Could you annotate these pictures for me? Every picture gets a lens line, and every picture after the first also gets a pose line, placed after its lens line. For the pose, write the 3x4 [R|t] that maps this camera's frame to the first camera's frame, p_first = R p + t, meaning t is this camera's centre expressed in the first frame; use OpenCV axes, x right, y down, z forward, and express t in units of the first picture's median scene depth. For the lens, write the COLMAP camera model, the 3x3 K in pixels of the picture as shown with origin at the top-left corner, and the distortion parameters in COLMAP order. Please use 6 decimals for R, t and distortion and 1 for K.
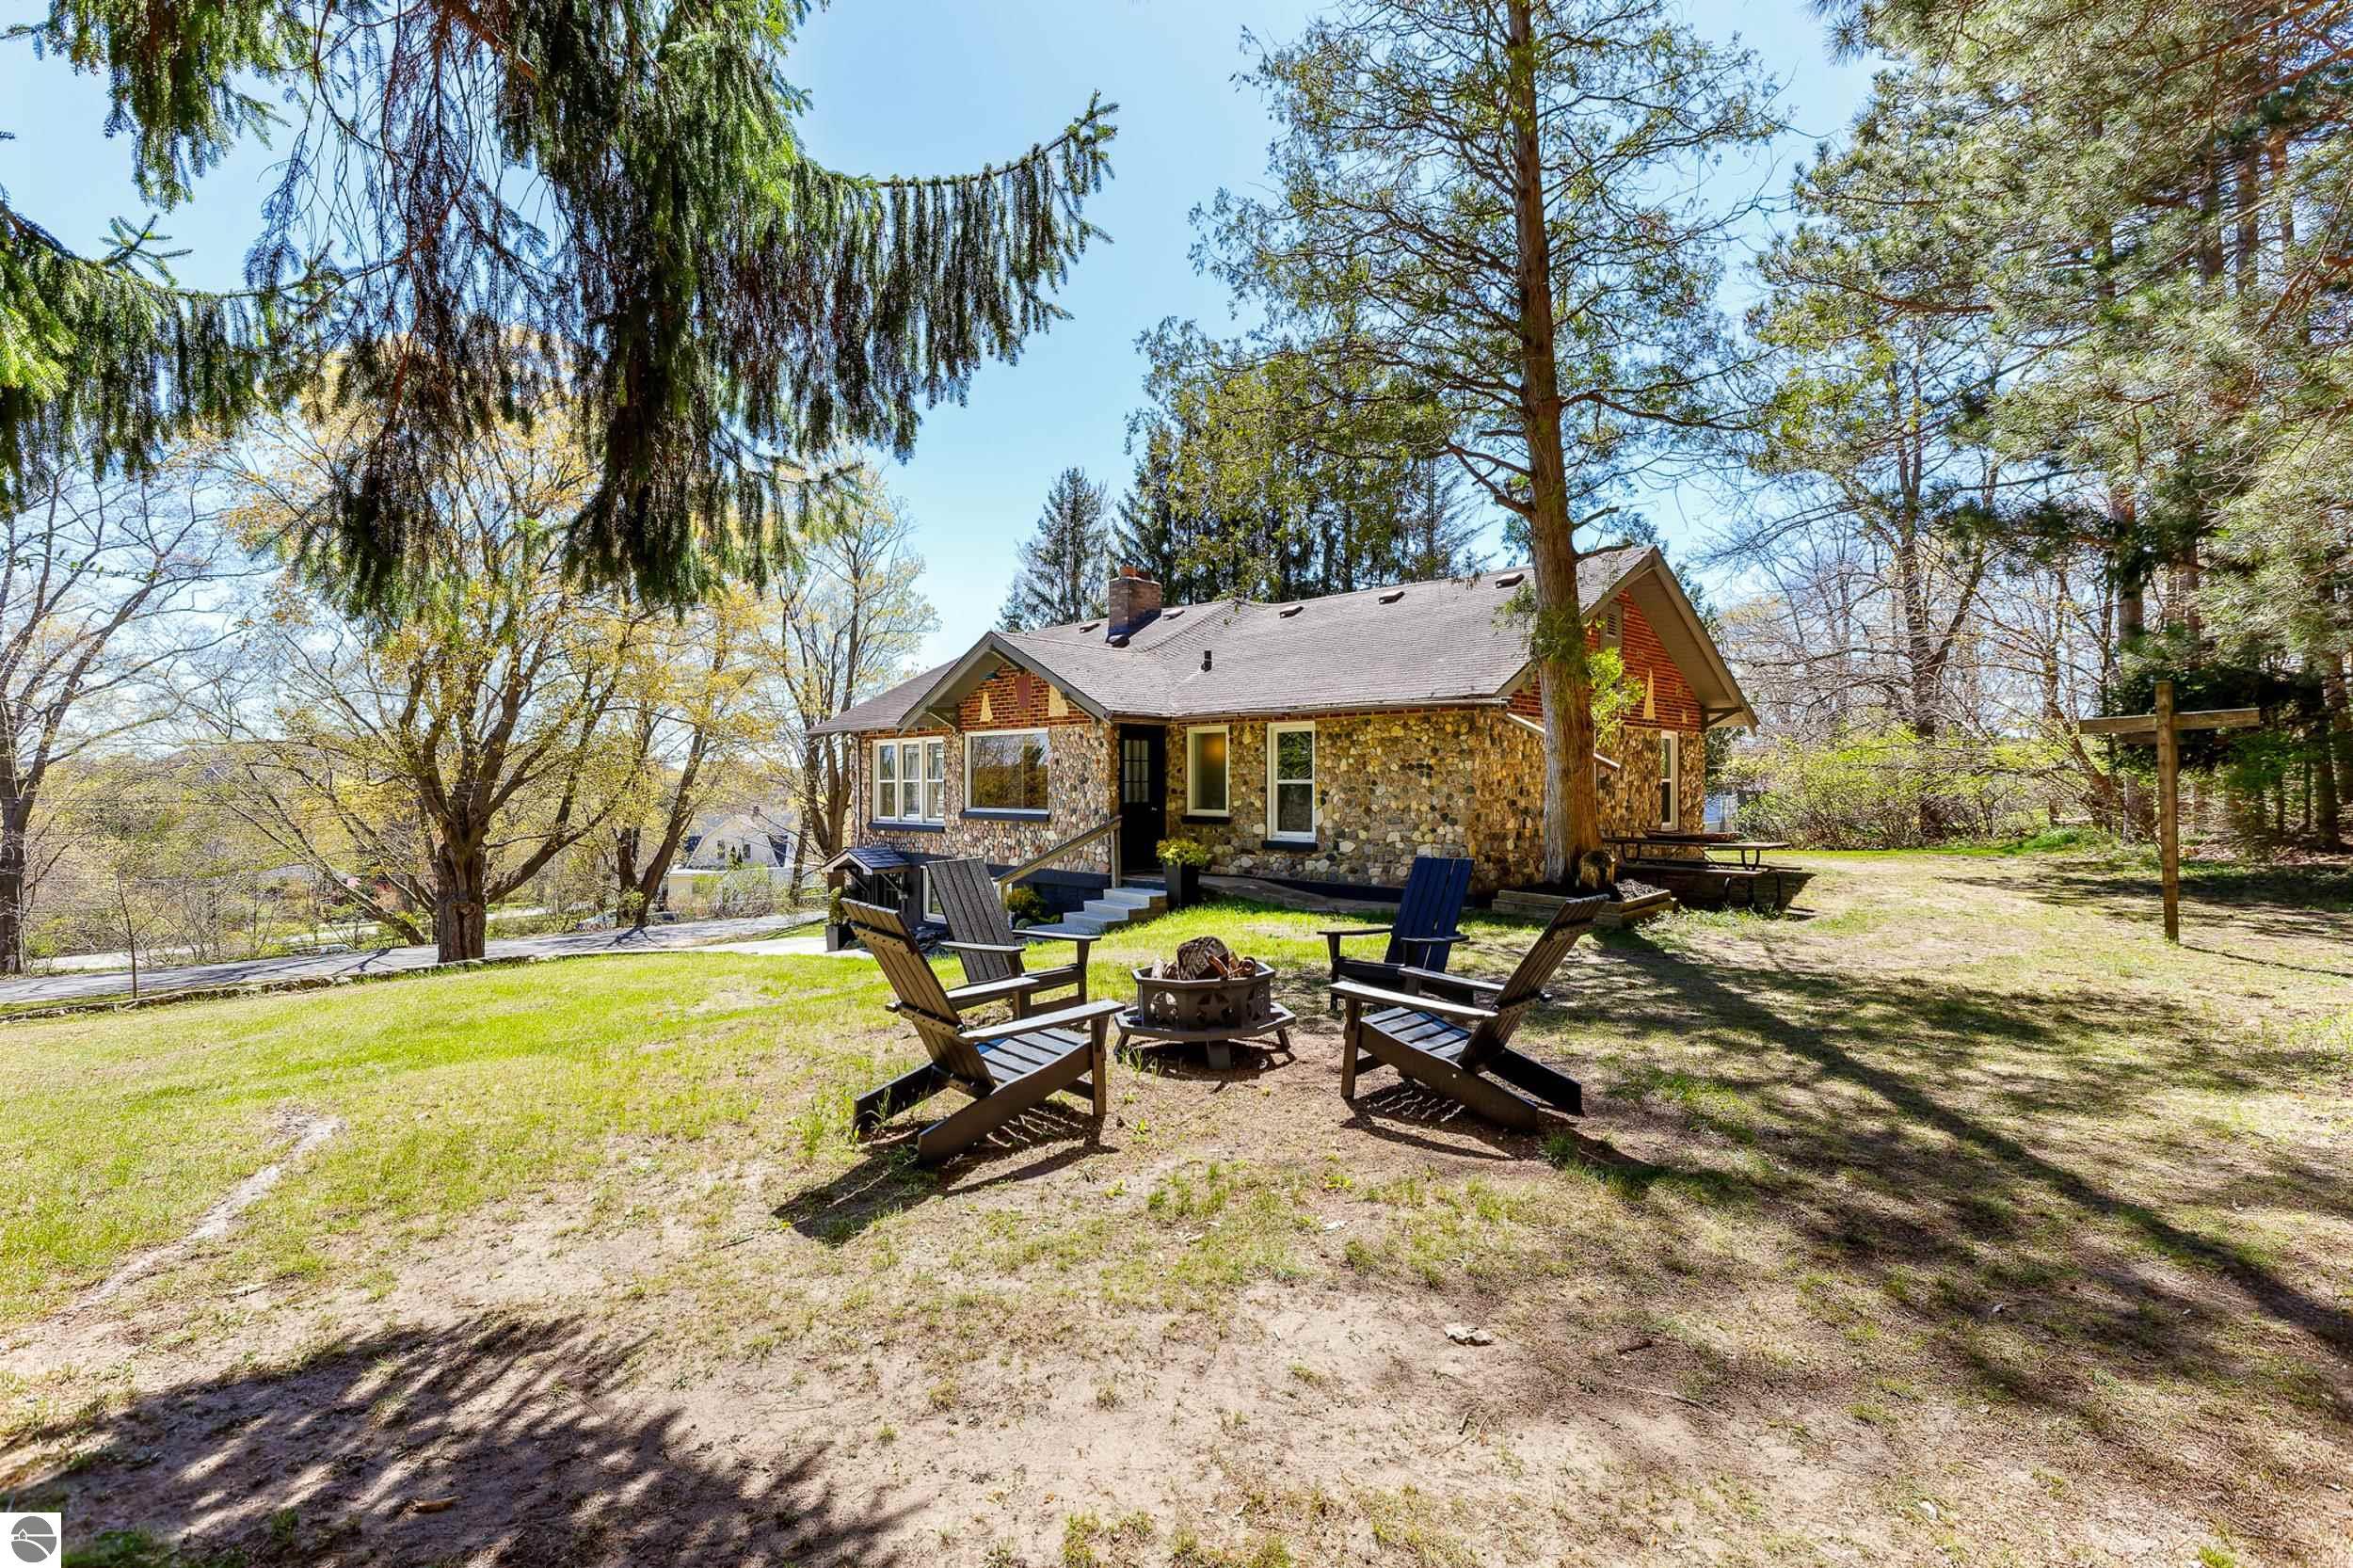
lens RADIAL K [[1098.8, 0, 1176.5], [0, 1098.8, 784.0], [0, 0, 1]] dist [0.002189, 0.000189]
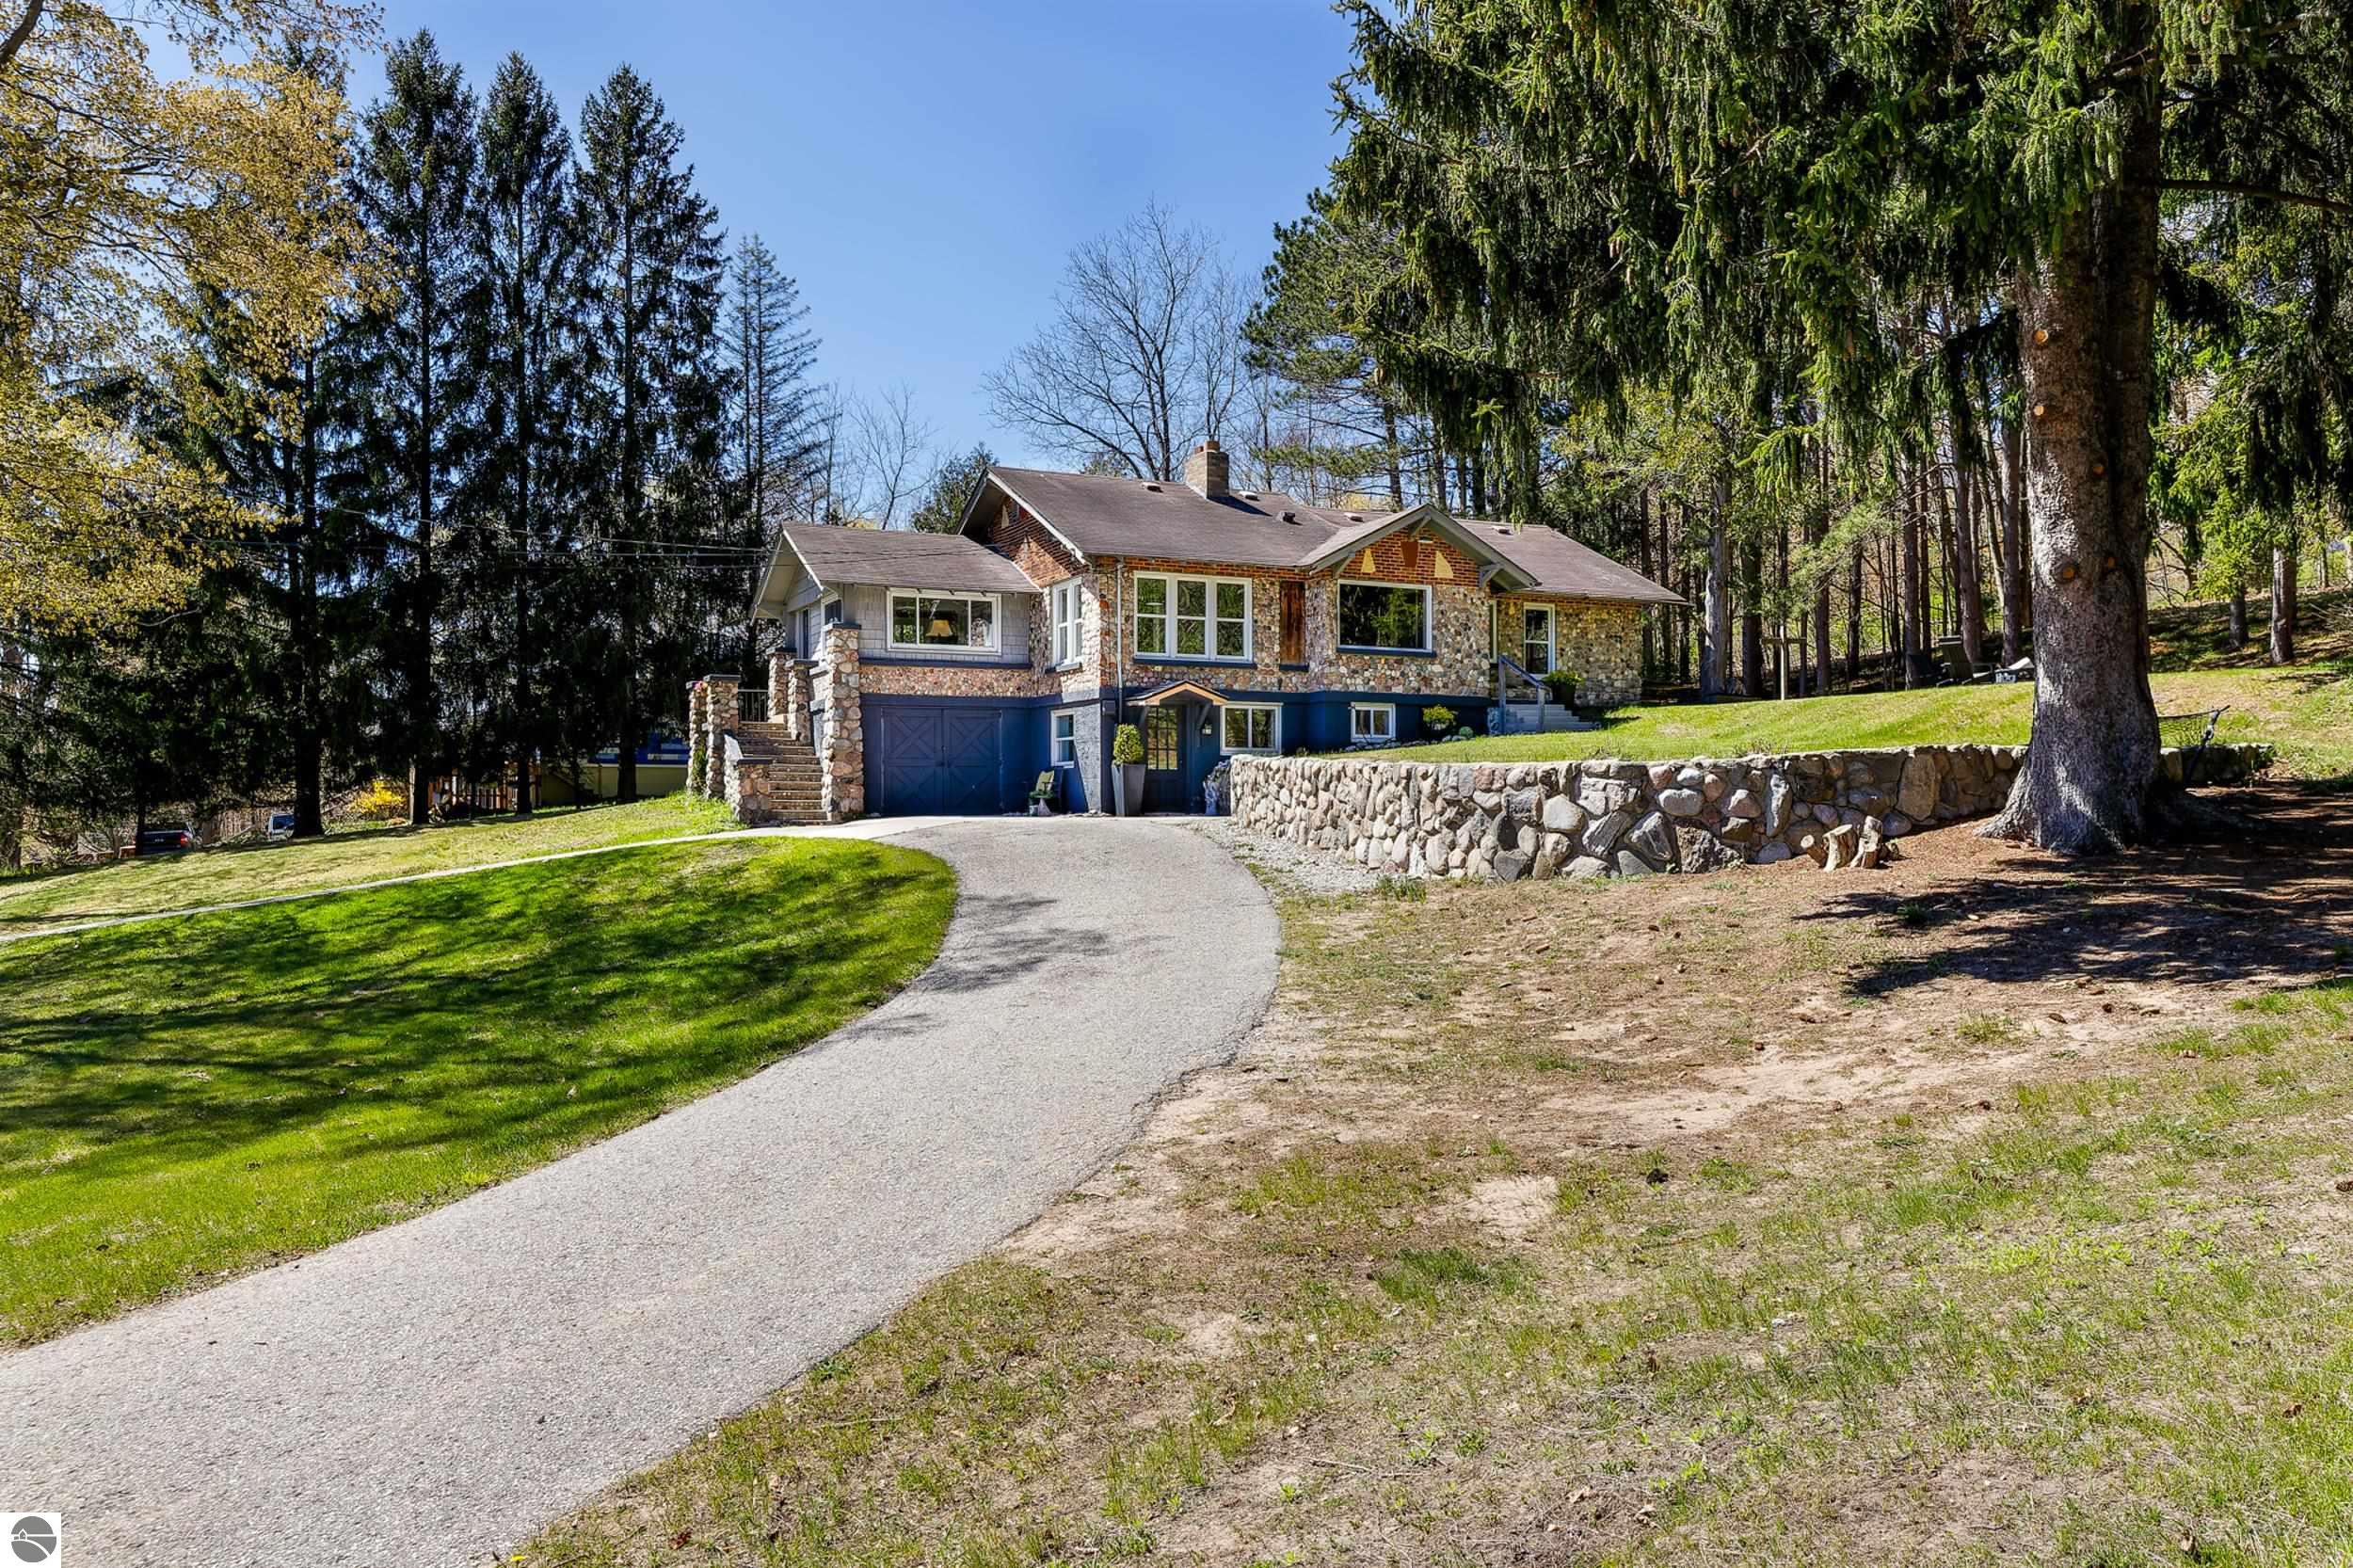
lens RADIAL K [[1528.8, 0, 1176.5], [0, 1528.8, 784.0], [0, 0, 1]] dist [-0.002238, -0.000517]
pose [[0.361616, 0.005314, 0.932312, -2.001509], [-0.002159, 0.999986, -0.004863, 0.201714], [-0.932325, -0.000254, 0.361622, 0.661200]]
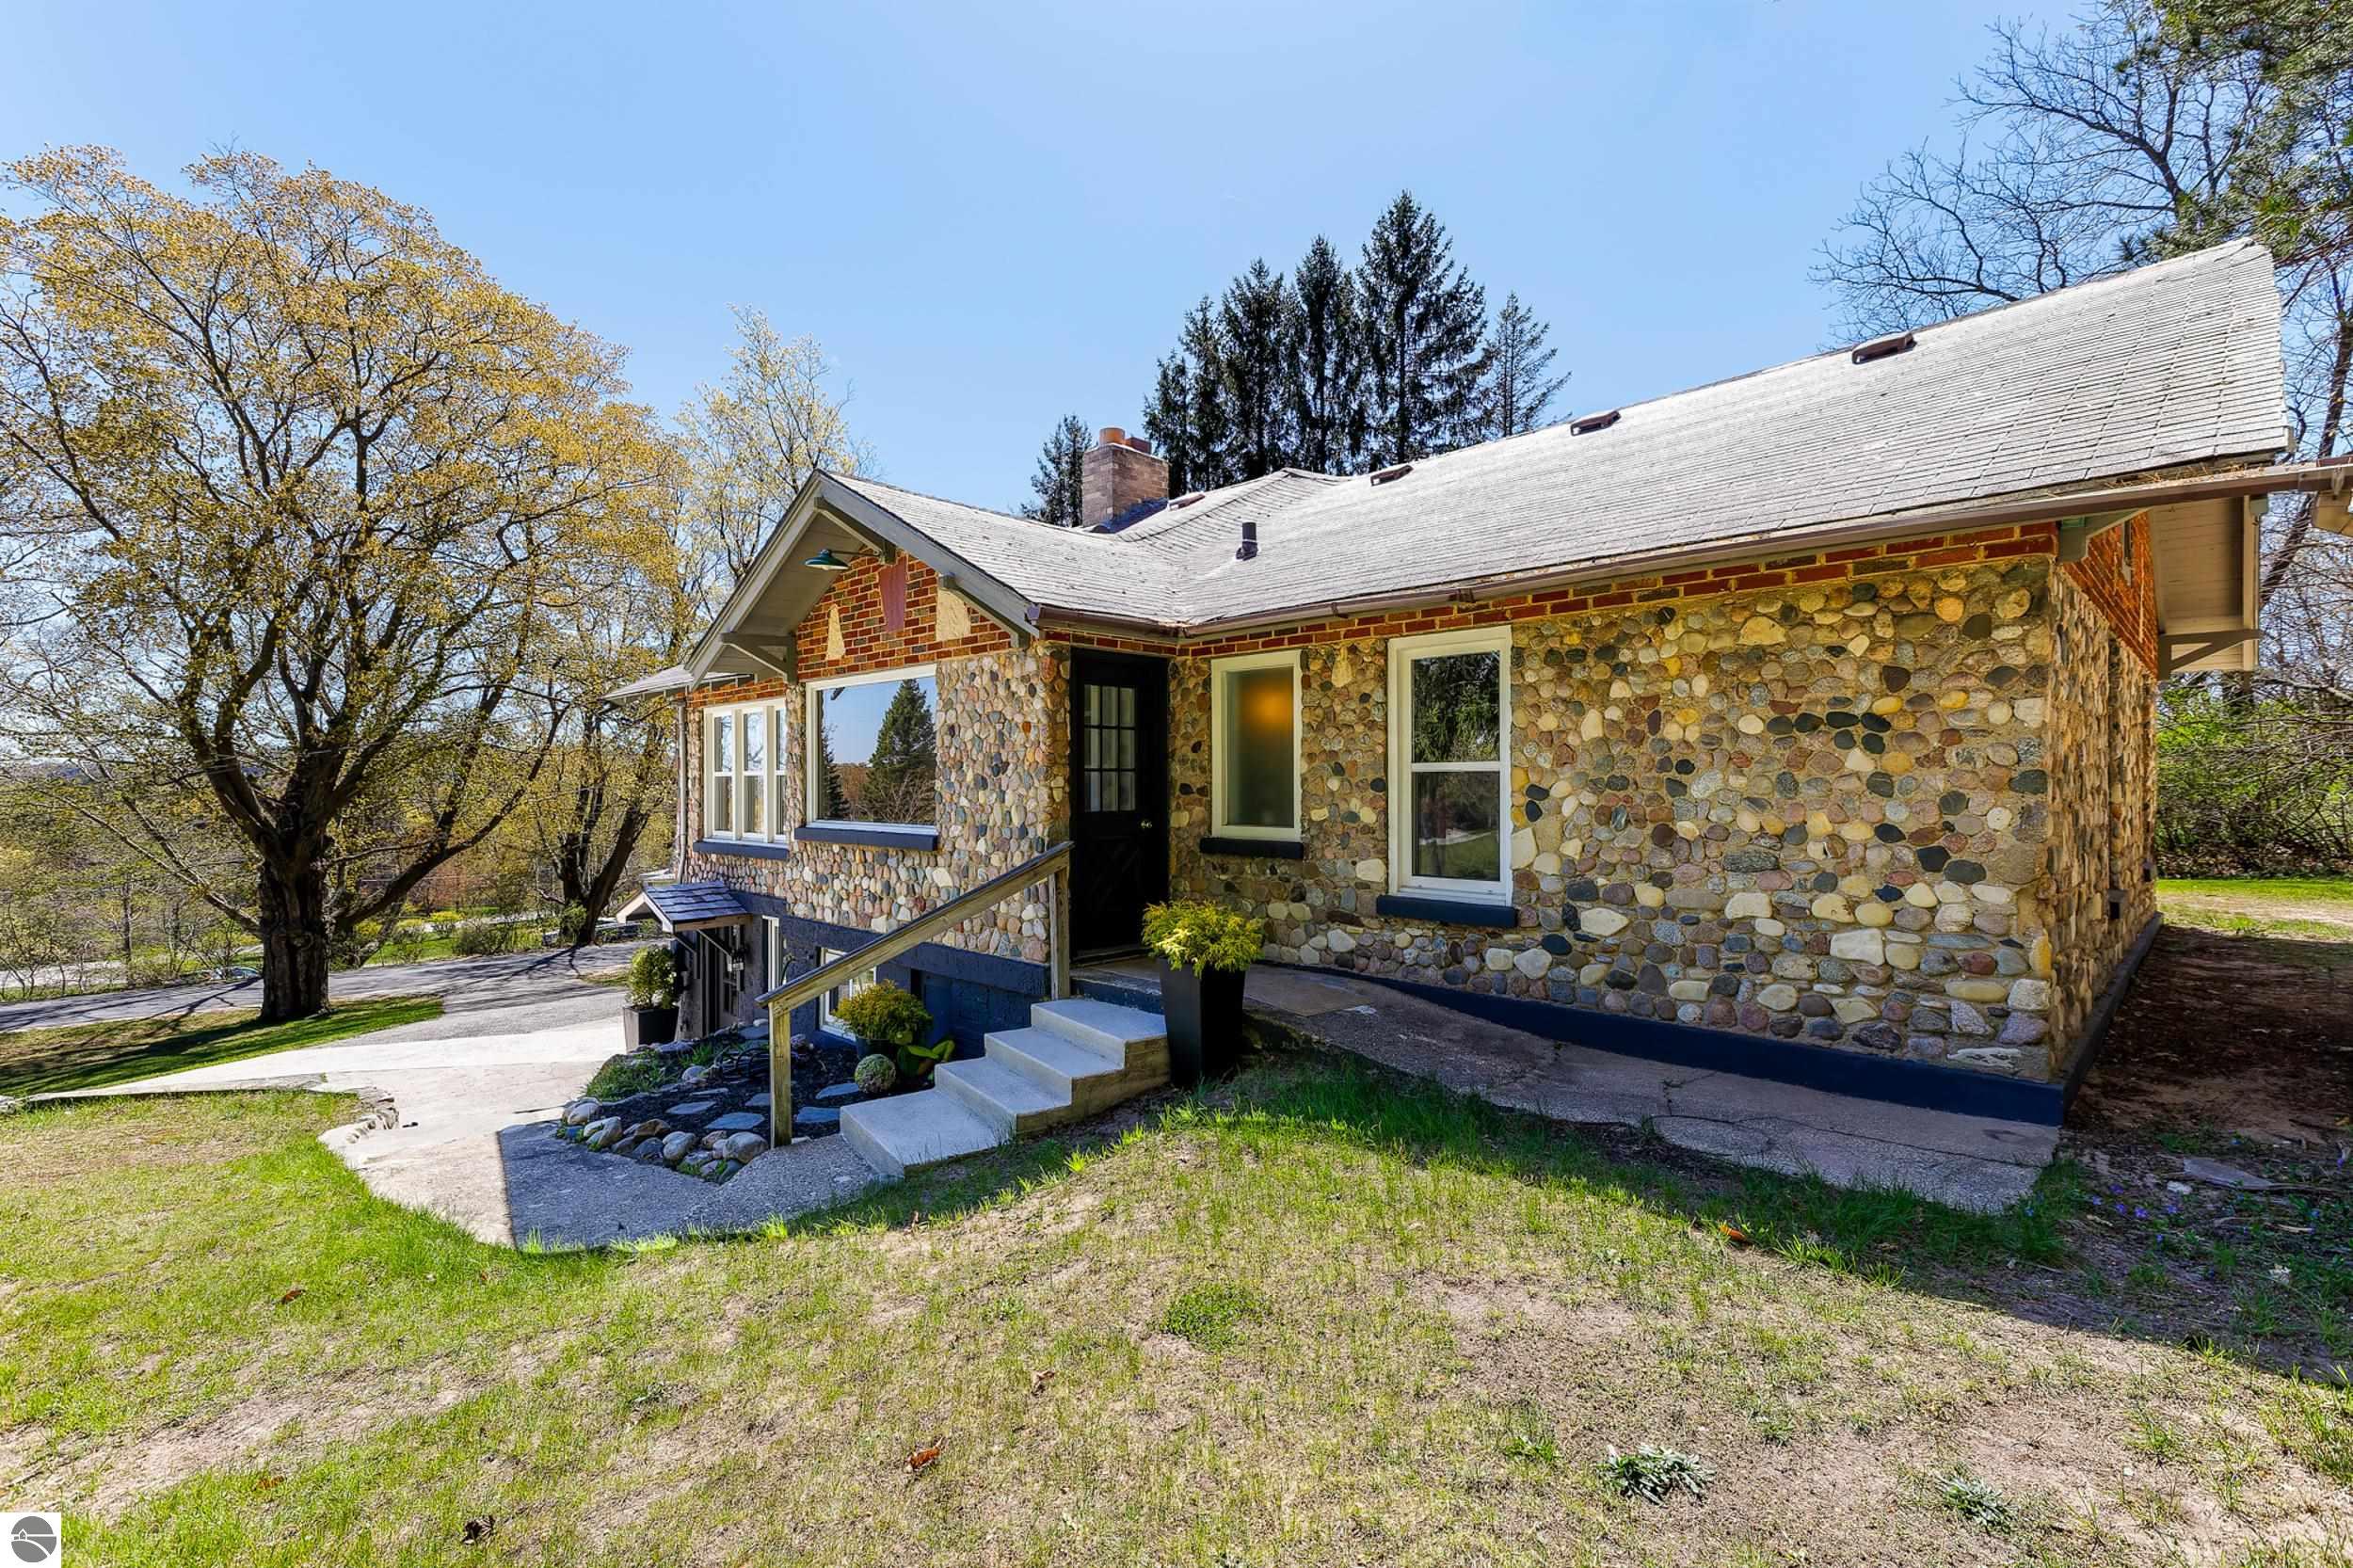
lens RADIAL K [[1046.3, 0, 1176.5], [0, 1046.3, 784.0], [0, 0, 1]] dist [0.032045, 0.000065]
pose [[0.999877, -0.001459, -0.015593, 0.001032], [0.001457, 0.999999, -0.000107, 0.004512], [0.015593, 0.000084, 0.999878, 0.546248]]
